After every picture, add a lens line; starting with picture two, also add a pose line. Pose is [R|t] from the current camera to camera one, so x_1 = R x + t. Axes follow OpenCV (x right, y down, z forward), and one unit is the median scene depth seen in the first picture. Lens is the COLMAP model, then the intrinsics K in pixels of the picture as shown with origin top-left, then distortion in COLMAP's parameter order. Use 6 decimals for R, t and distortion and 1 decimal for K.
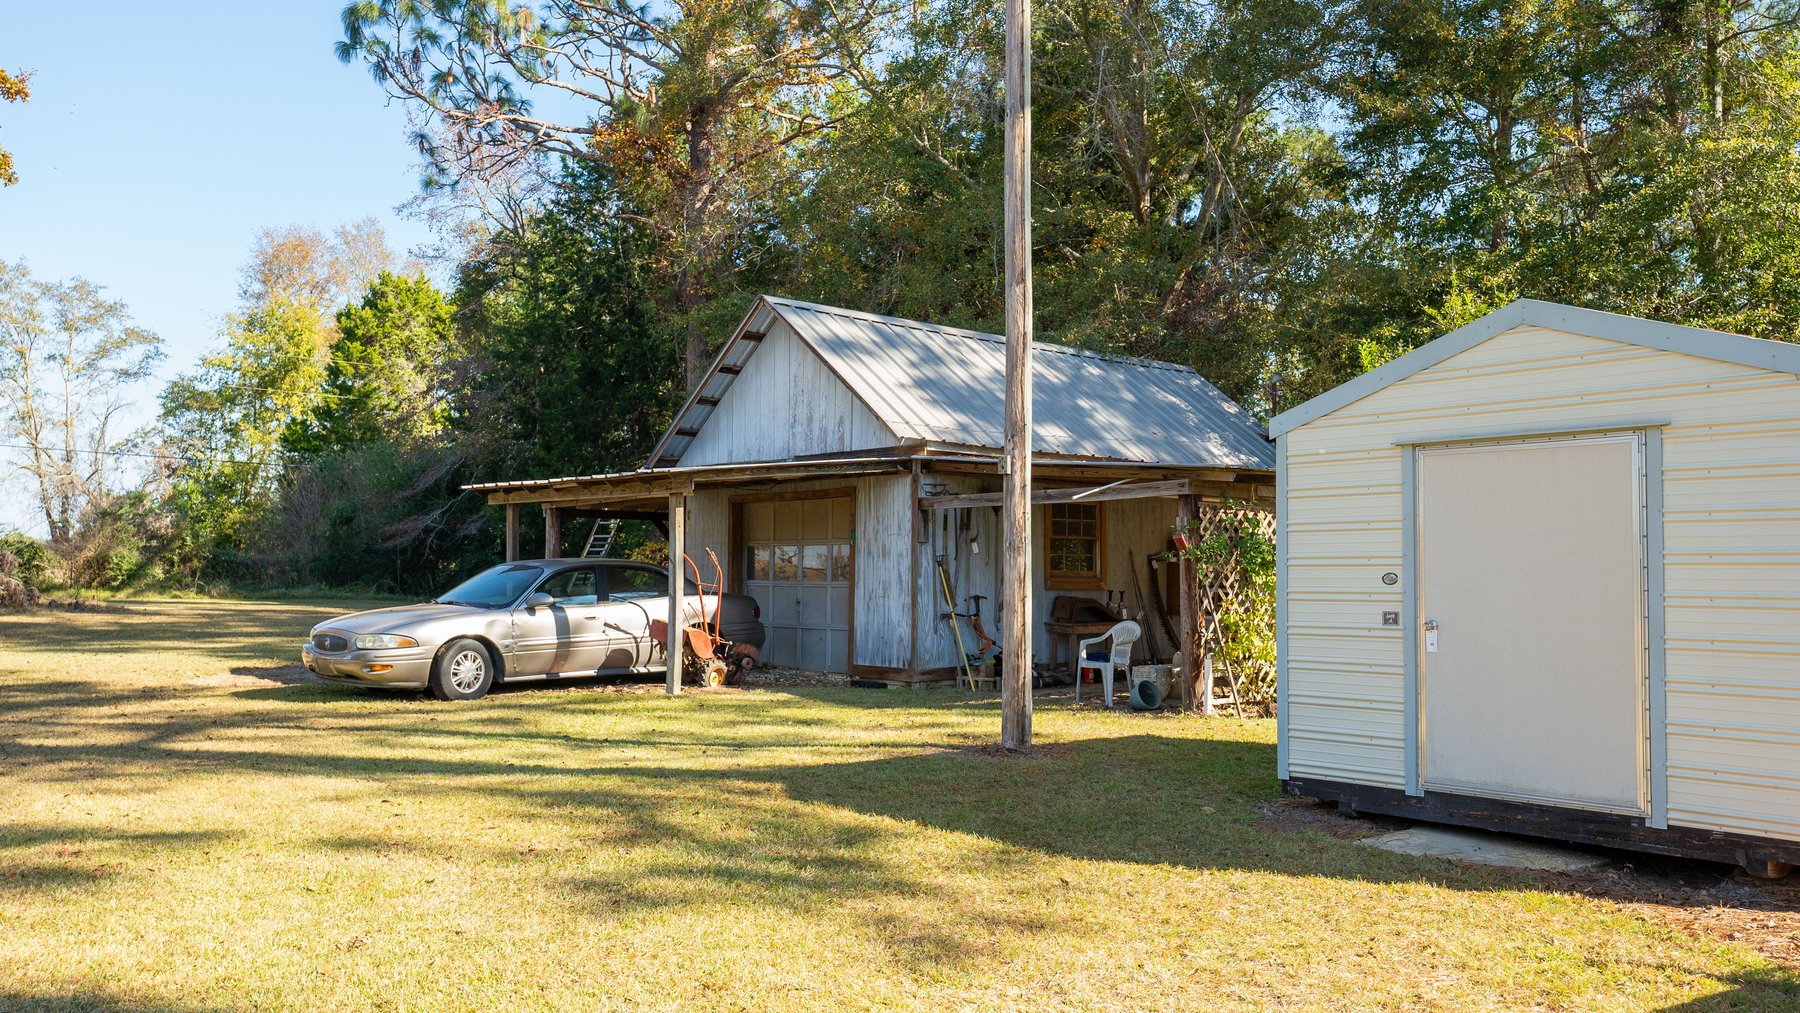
lens RADIAL K [[1458.8, 0, 895.9], [0, 1458.8, 503.8], [0, 0, 1]] dist [0.031989, -0.009985]
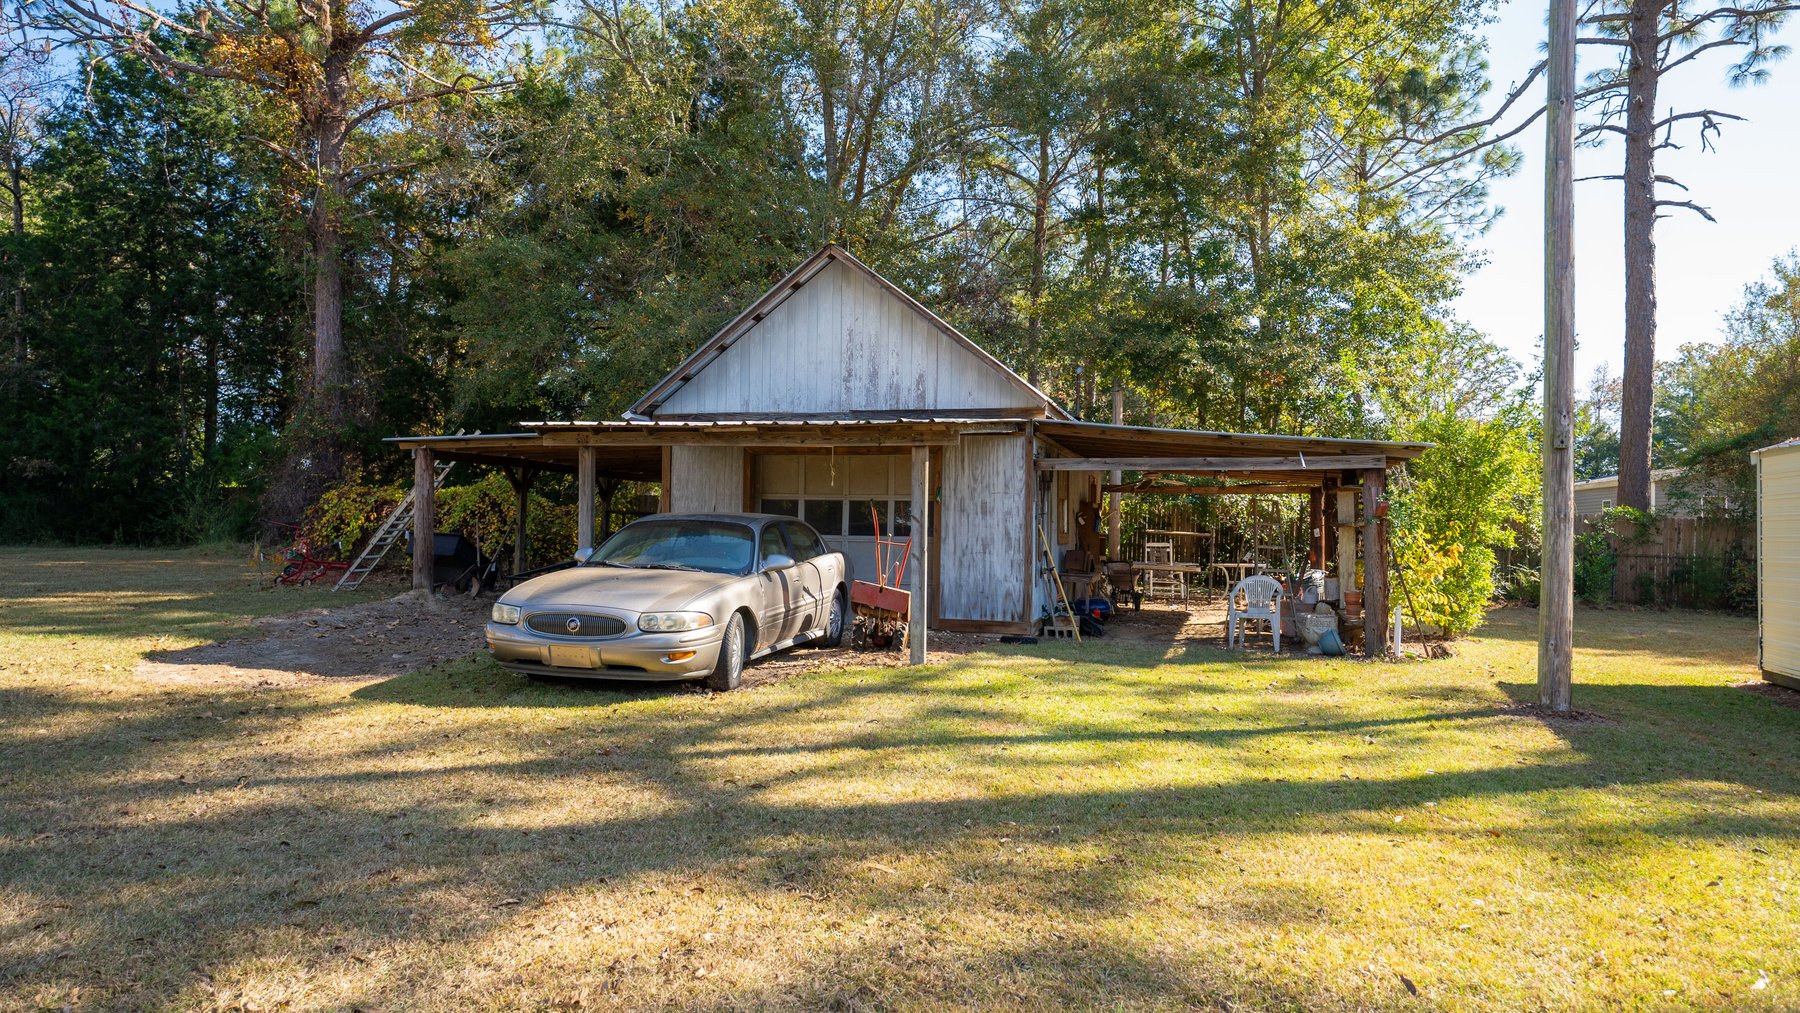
lens RADIAL K [[1107.3, 0, 908.2], [0, 1107.3, 510.1], [0, 0, 1]] dist [-0.005050, 0.000201]
pose [[0.847276, 0.010008, 0.531059, -0.476076], [-0.034219, 0.998774, 0.035772, 0.007243], [-0.530050, -0.048481, 0.846579, 0.367053]]
